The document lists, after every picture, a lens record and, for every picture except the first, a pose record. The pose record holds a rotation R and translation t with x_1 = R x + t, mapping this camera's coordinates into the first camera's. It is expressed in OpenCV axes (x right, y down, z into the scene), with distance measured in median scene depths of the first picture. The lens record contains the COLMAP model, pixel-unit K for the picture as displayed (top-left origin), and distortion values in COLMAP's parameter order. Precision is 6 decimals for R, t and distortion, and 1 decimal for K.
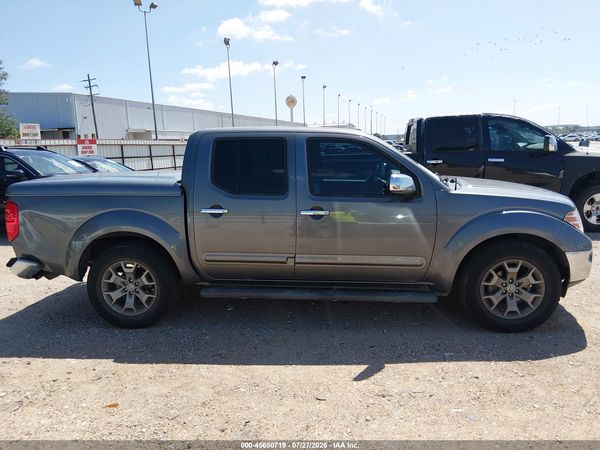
lens RADIAL K [[453.7, 0, 300.0], [0, 453.7, 225.0], [0, 0, 1]] dist [0.078739, -0.148638]
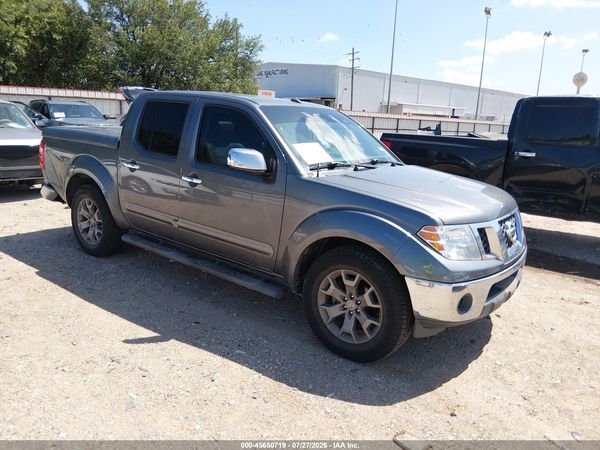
lens RADIAL K [[453.7, 0, 300.0], [0, 453.7, 225.0], [0, 0, 1]] dist [0.078739, -0.148638]
pose [[0.849820, 0.187042, -0.492769, 0.751076], [-0.161401, 0.982352, 0.094526, -0.062615], [0.501753, -0.000796, 0.865011, 0.256273]]
